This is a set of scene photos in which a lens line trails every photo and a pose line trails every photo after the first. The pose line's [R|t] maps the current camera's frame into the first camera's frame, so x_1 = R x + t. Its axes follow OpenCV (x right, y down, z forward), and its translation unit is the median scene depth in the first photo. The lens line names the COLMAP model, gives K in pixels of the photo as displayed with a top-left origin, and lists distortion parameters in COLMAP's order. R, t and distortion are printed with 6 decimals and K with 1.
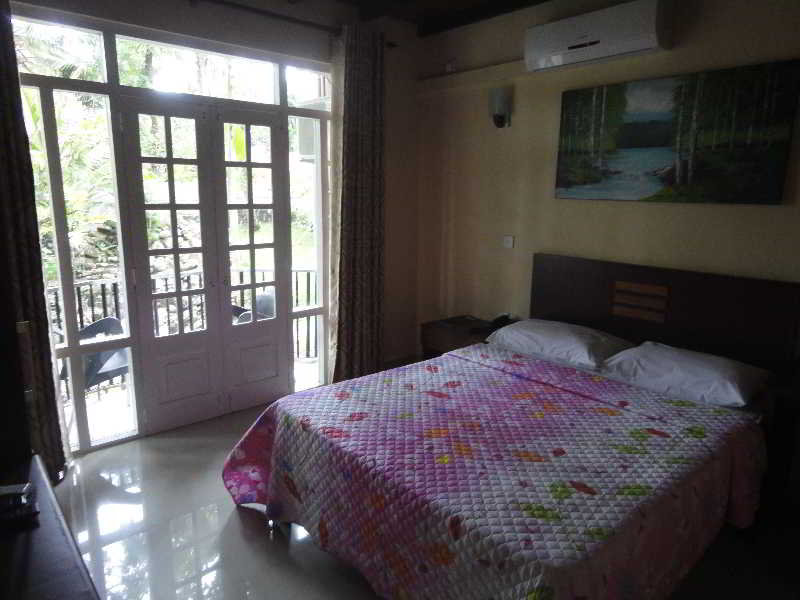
lens RADIAL K [[546.2, 0, 400.0], [0, 546.2, 300.0], [0, 0, 1]] dist [0.001824, 0.000857]
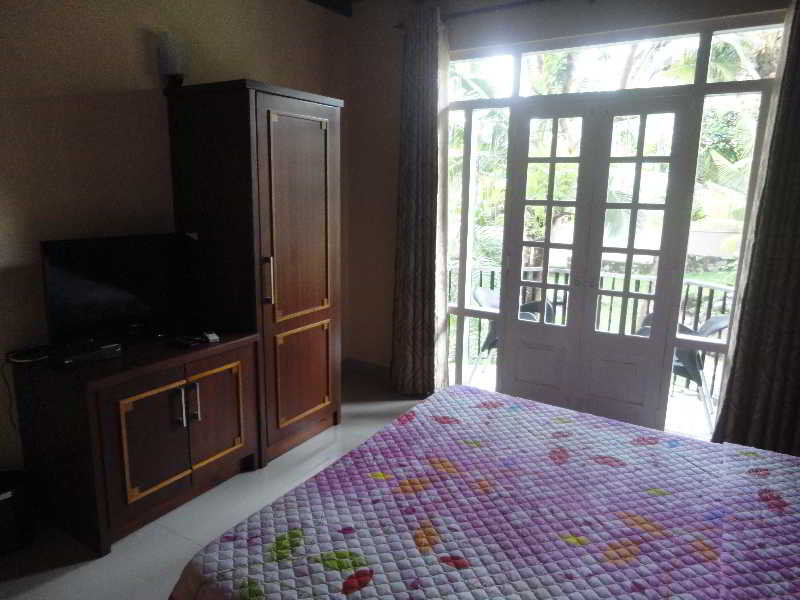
lens RADIAL K [[544.5, 0, 400.3], [0, 544.5, 288.6], [0, 0, 1]] dist [0.004541, 0.001496]
pose [[0.288826, 0.171114, -0.941966, 0.524405], [-0.200577, 0.972878, 0.115228, -0.070757], [0.936135, 0.155655, 0.315314, 0.413761]]
